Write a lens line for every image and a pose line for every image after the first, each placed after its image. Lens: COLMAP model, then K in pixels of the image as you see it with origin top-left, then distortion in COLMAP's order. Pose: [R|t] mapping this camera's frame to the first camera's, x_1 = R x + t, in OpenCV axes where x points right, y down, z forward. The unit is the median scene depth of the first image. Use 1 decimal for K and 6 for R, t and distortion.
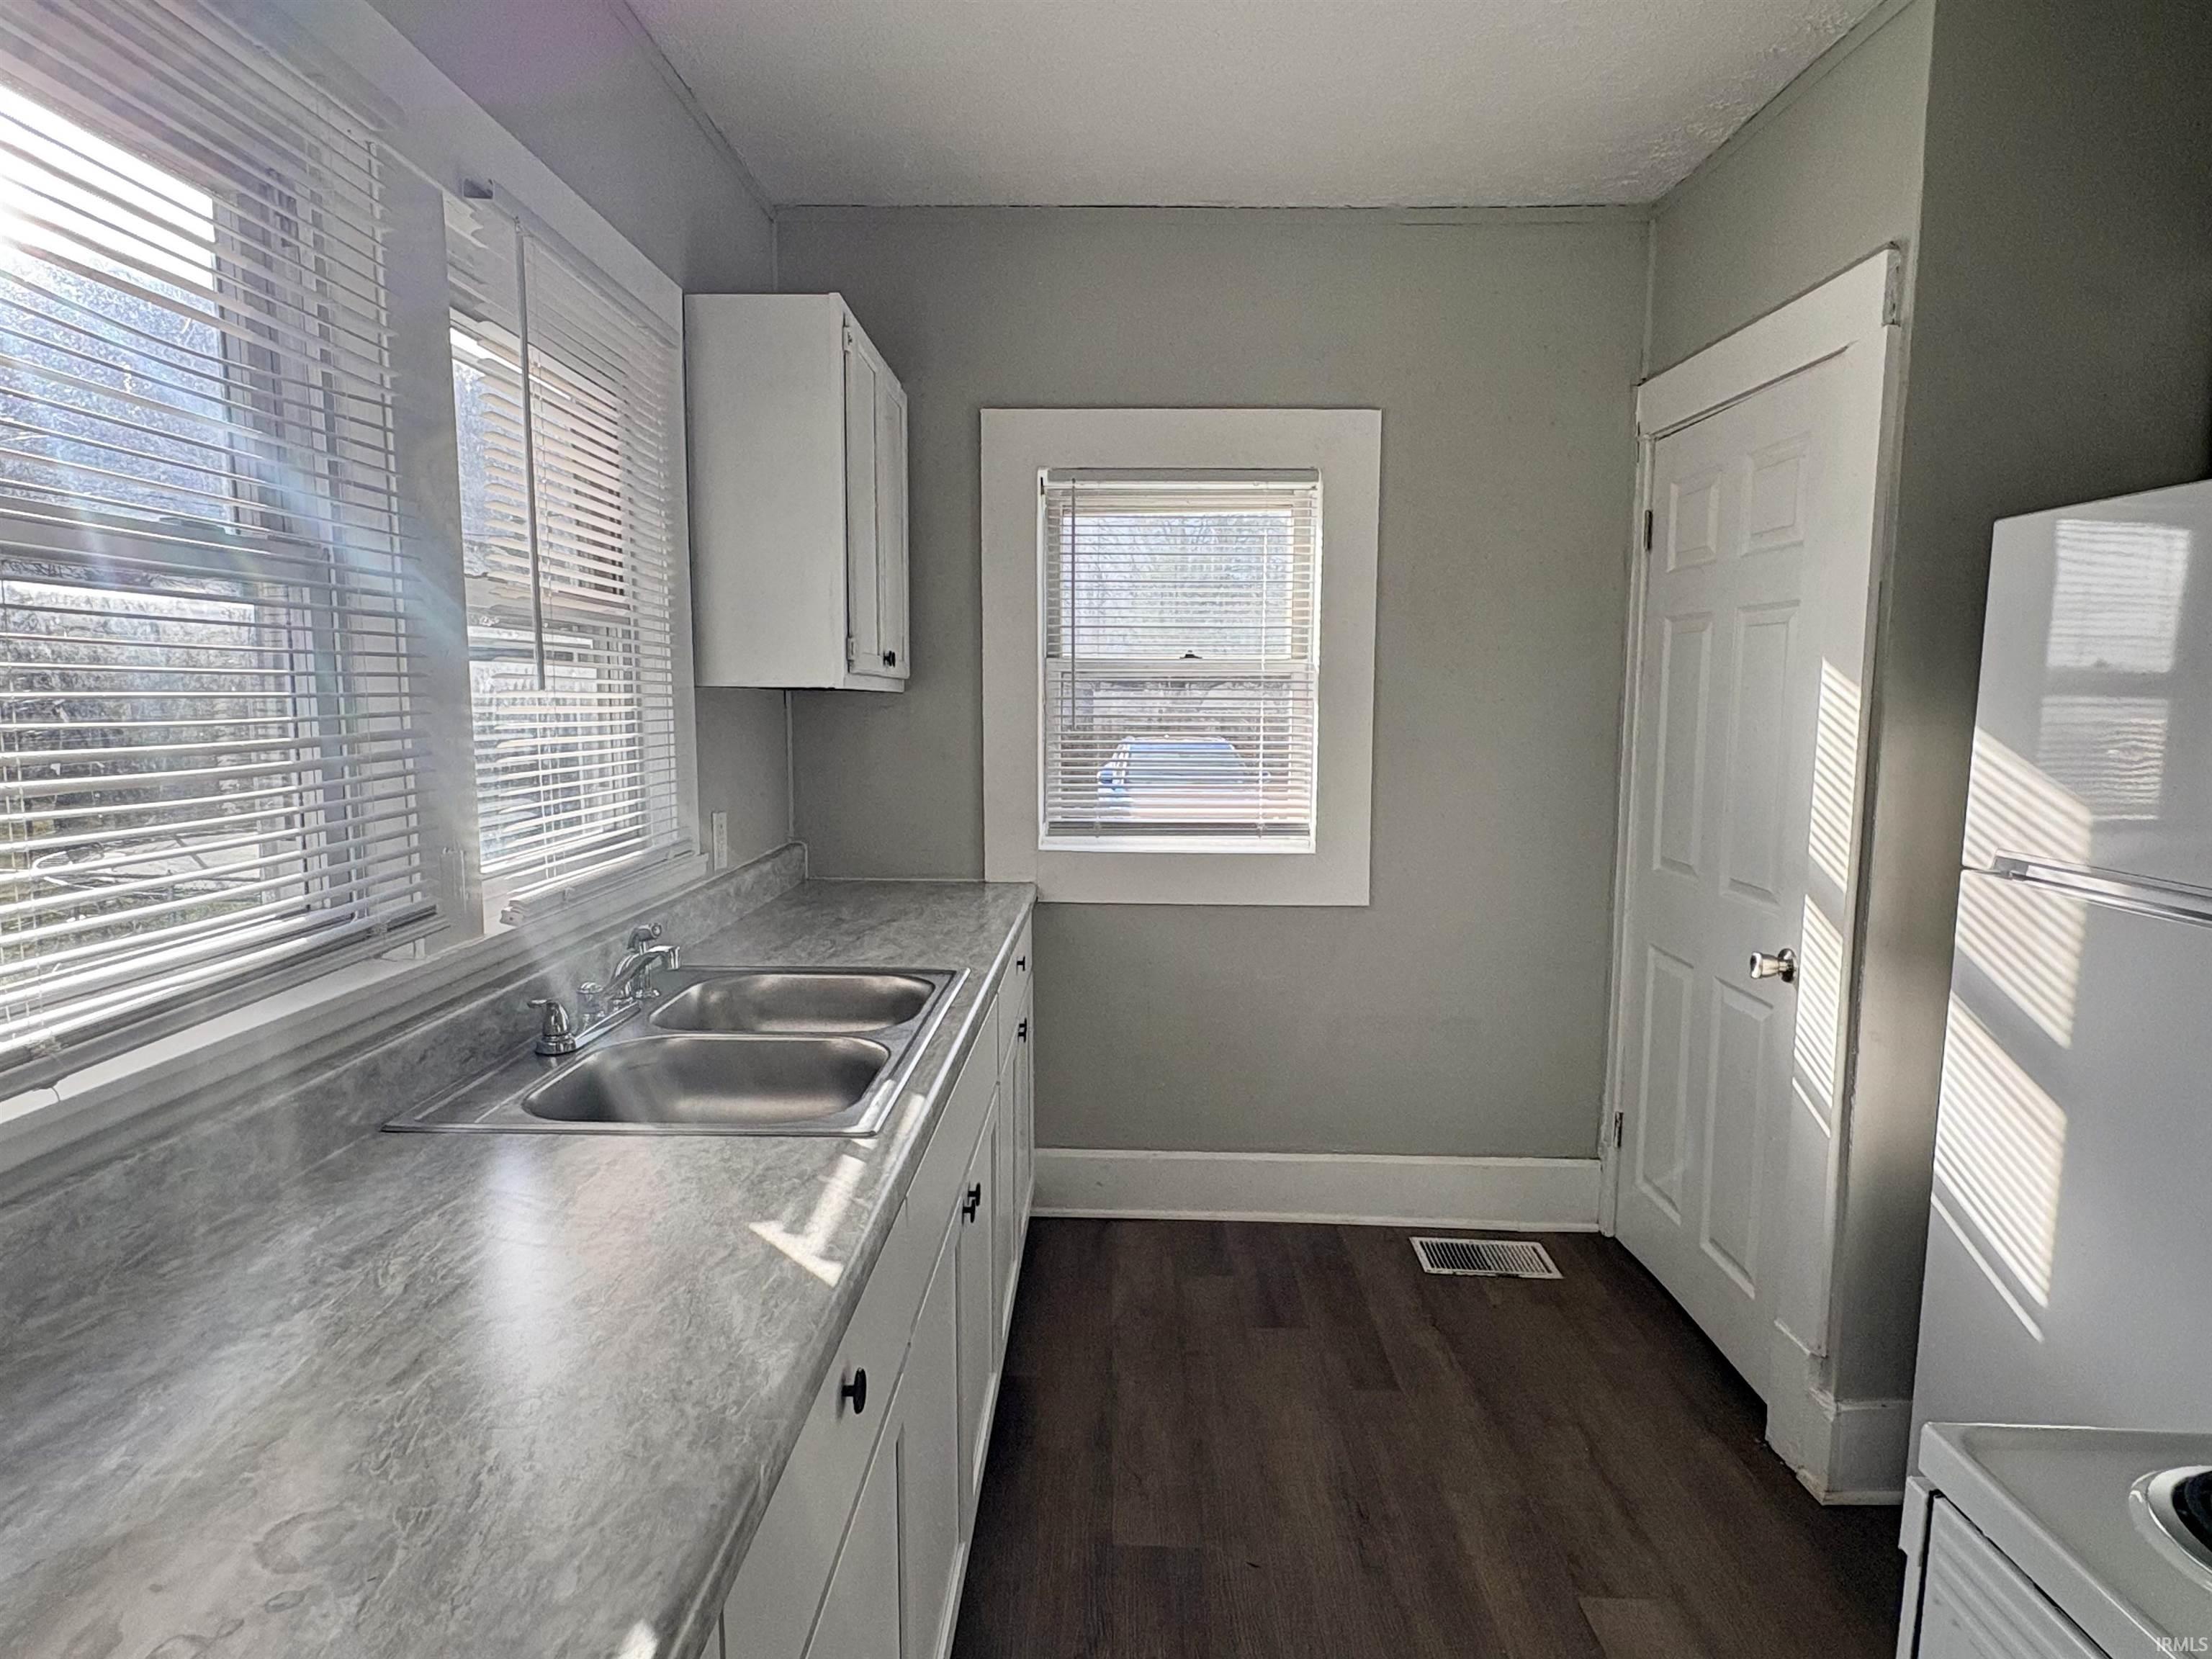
lens RADIAL K [[1237.6, 0, 1095.5], [0, 1237.6, 834.7], [0, 0, 1]] dist [0.000071, 0.003723]
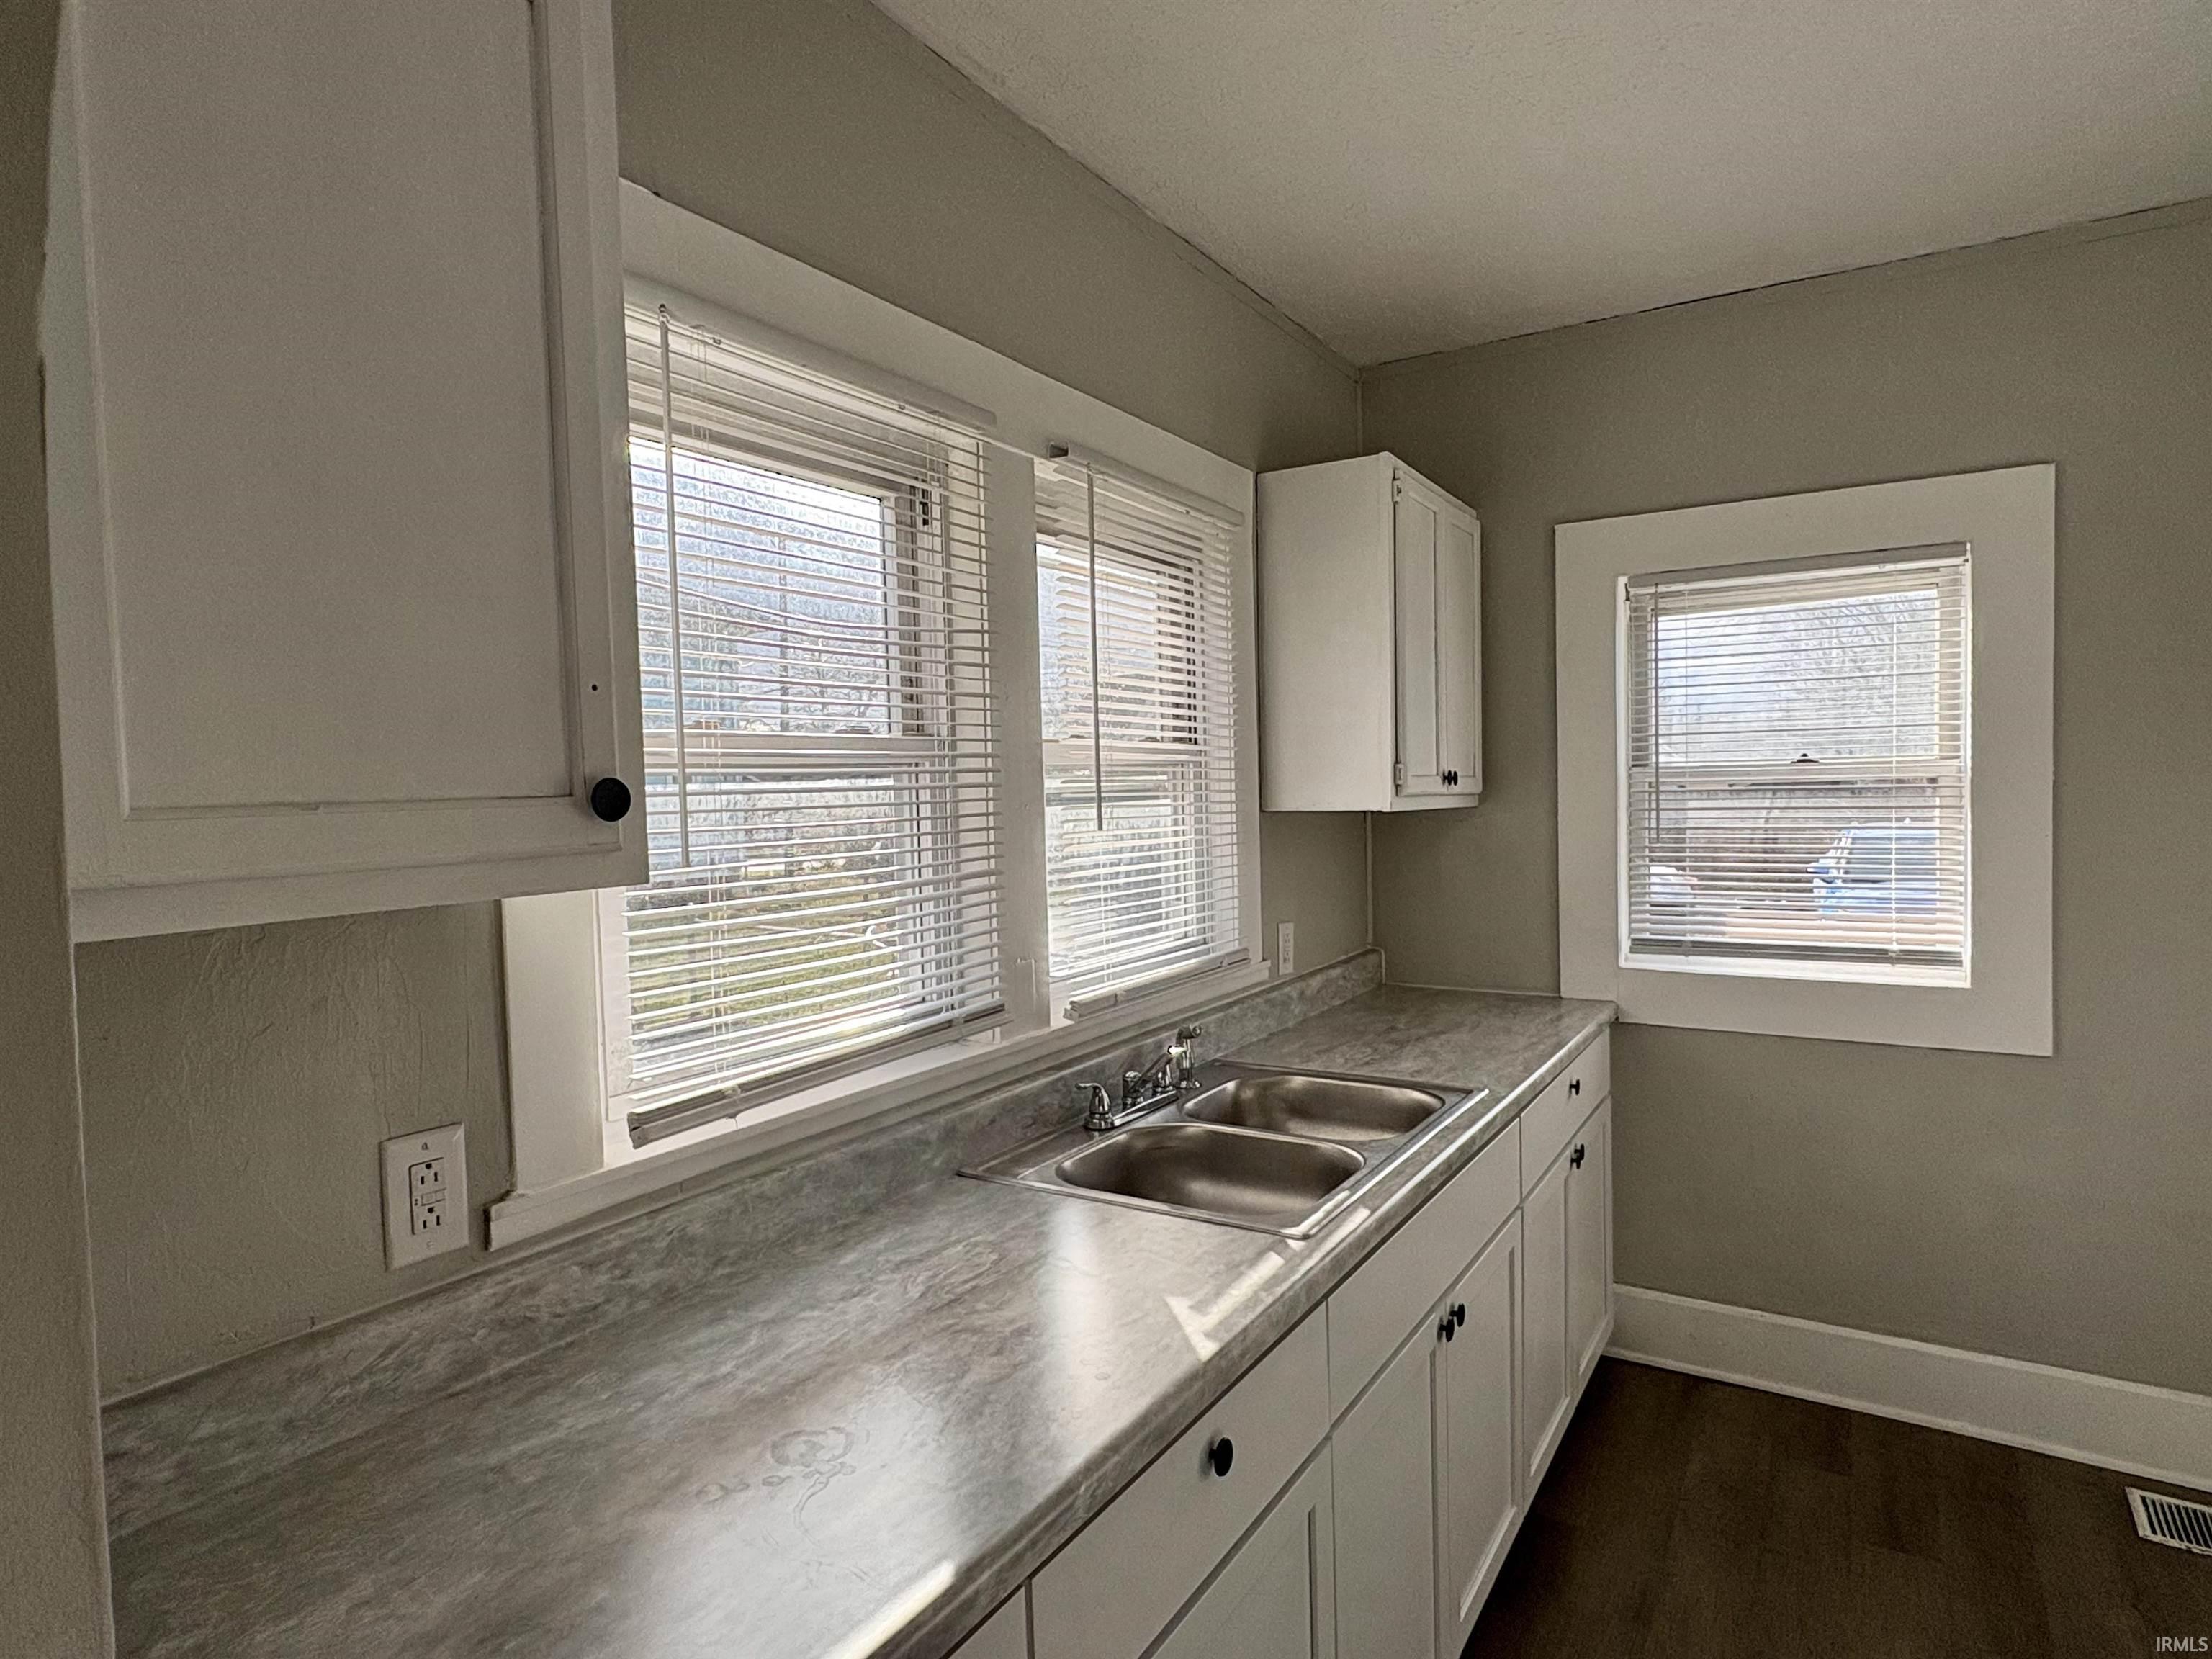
lens RADIAL K [[1237.6, 0, 1102.4], [0, 1237.6, 844.3], [0, 0, 1]] dist [0.000071, 0.003723]
pose [[0.859846, 0.000446, -0.510554, 0.137065], [-0.031298, 0.998165, -0.051837, -0.028830], [0.509594, 0.060551, 0.858282, -0.043960]]
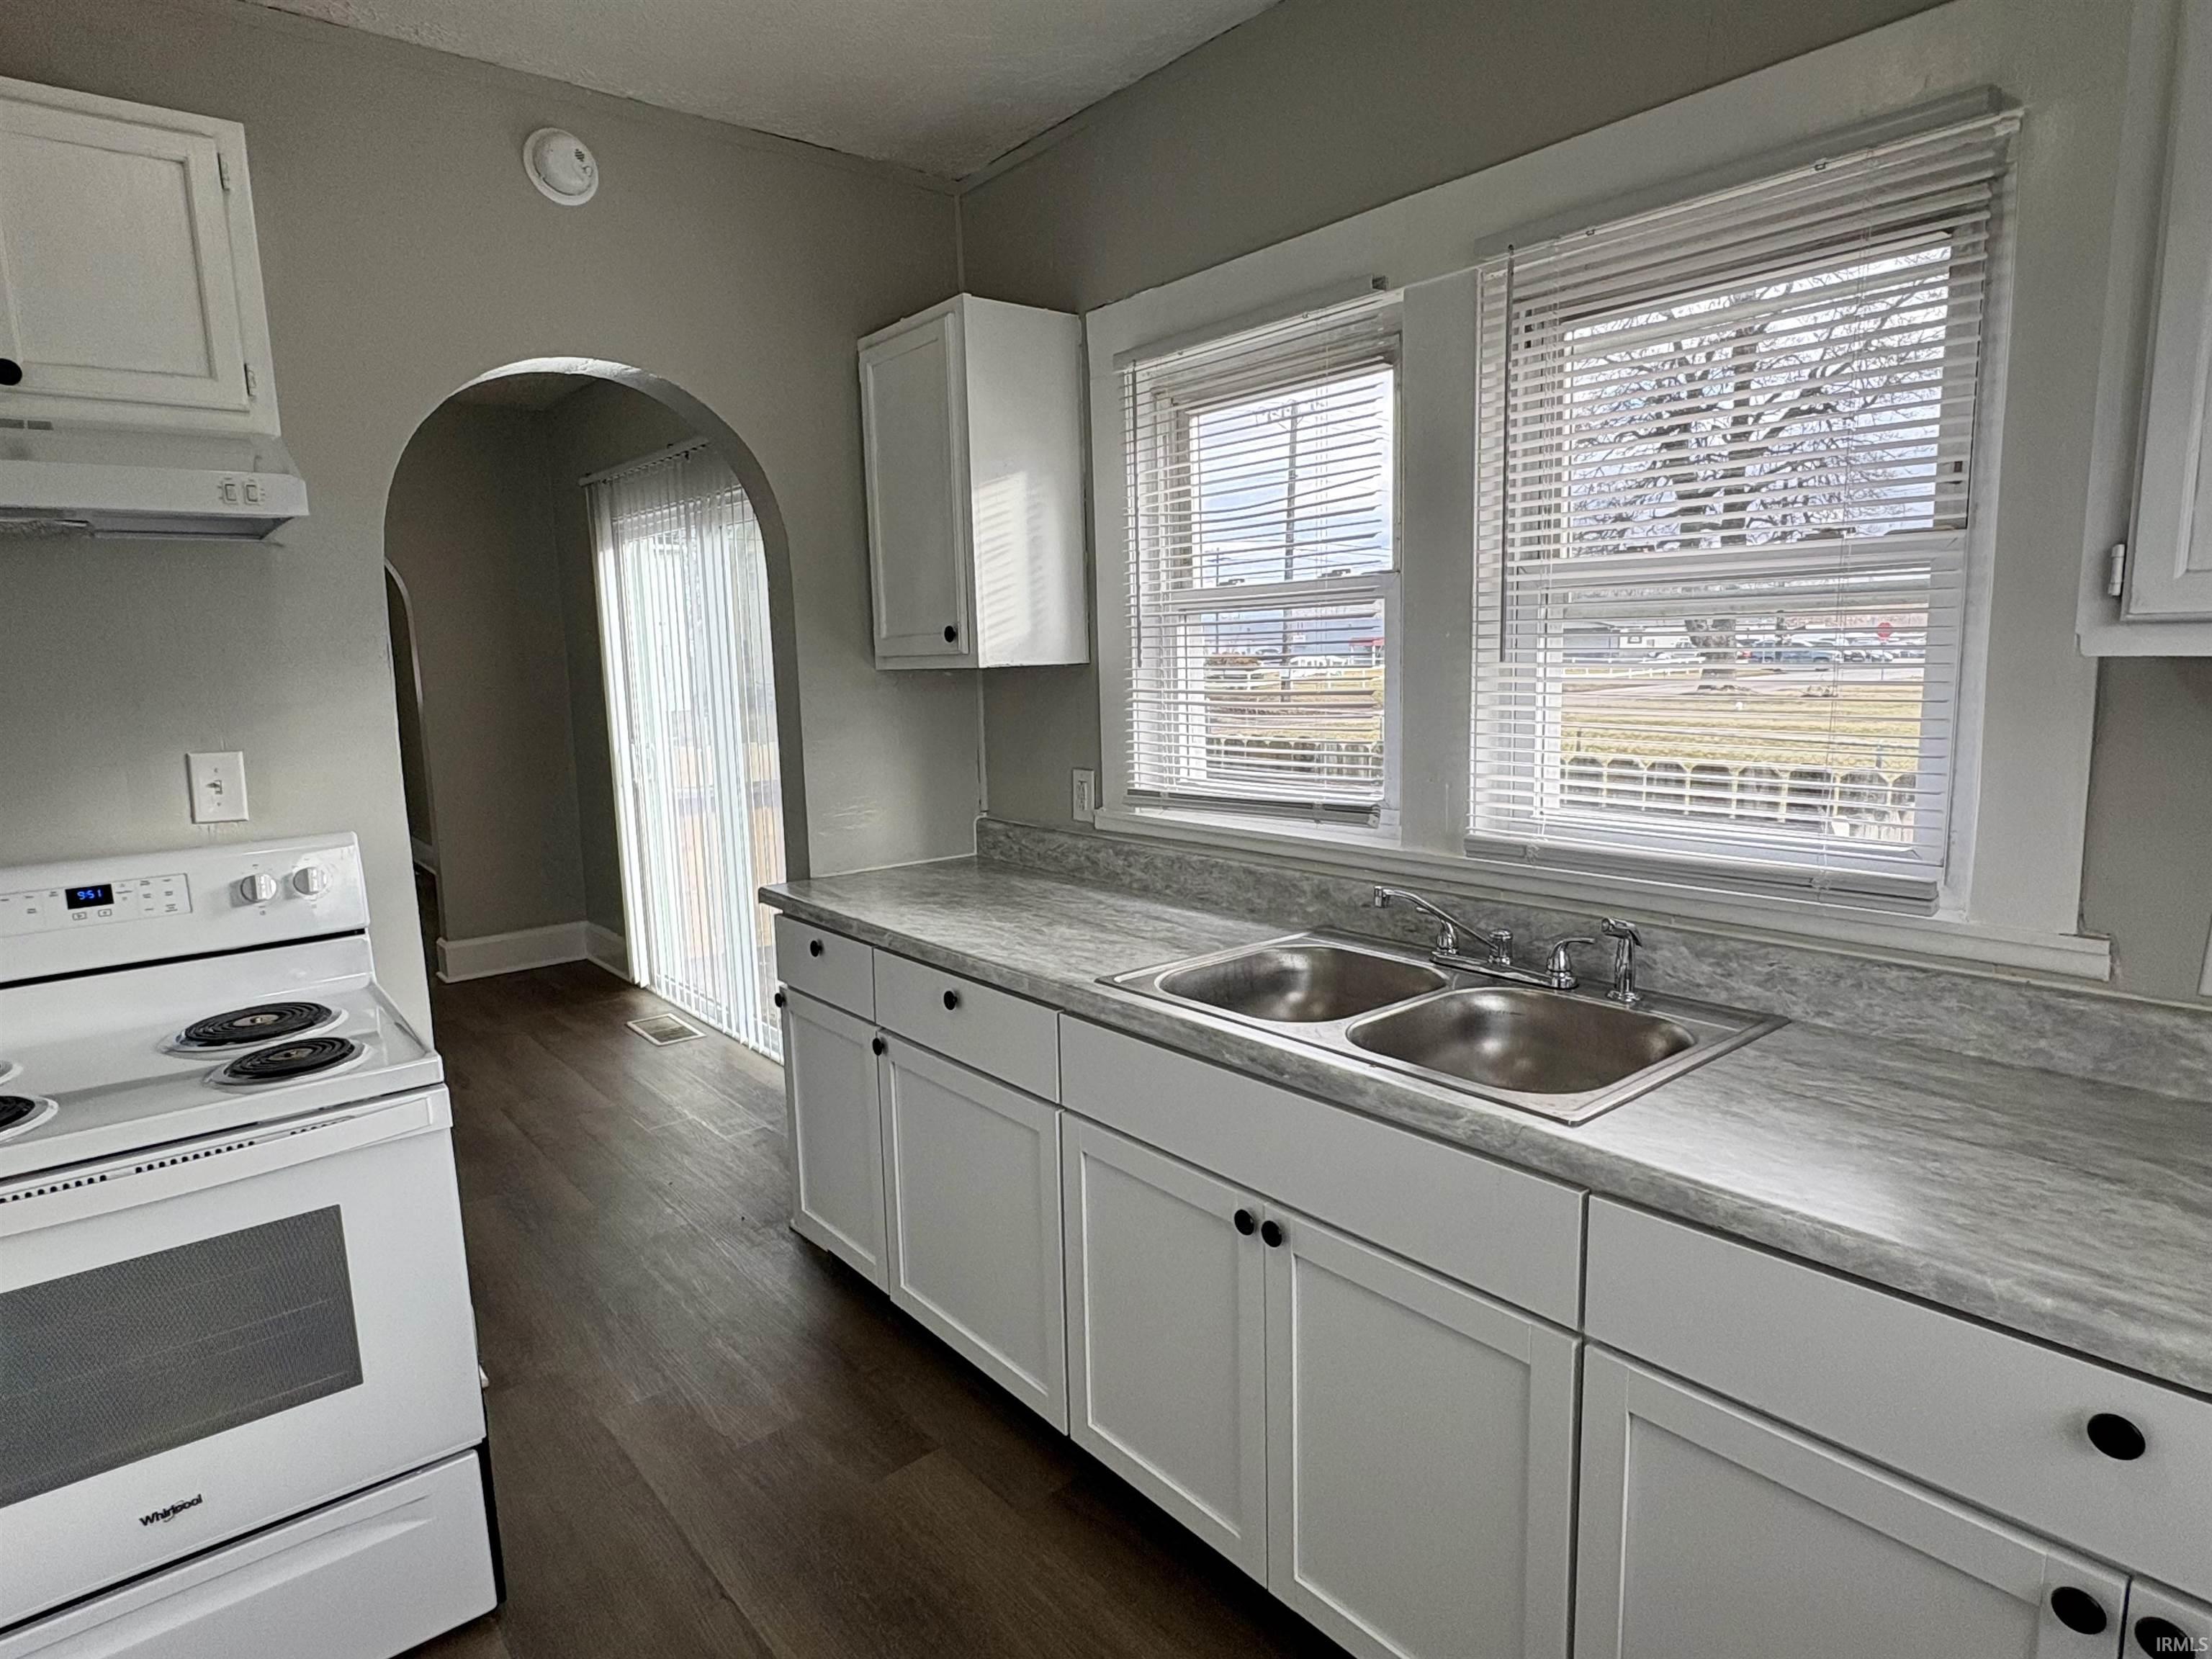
lens RADIAL K [[1237.6, 0, 1089.6], [0, 1237.6, 822.4], [0, 0, 1]] dist [0.000071, 0.003723]
pose [[-0.772131, 0.110294, -0.625818, 0.406659], [-0.034326, 0.976145, 0.214387, -0.140141], [0.634535, 0.187017, -0.749927, 1.147841]]
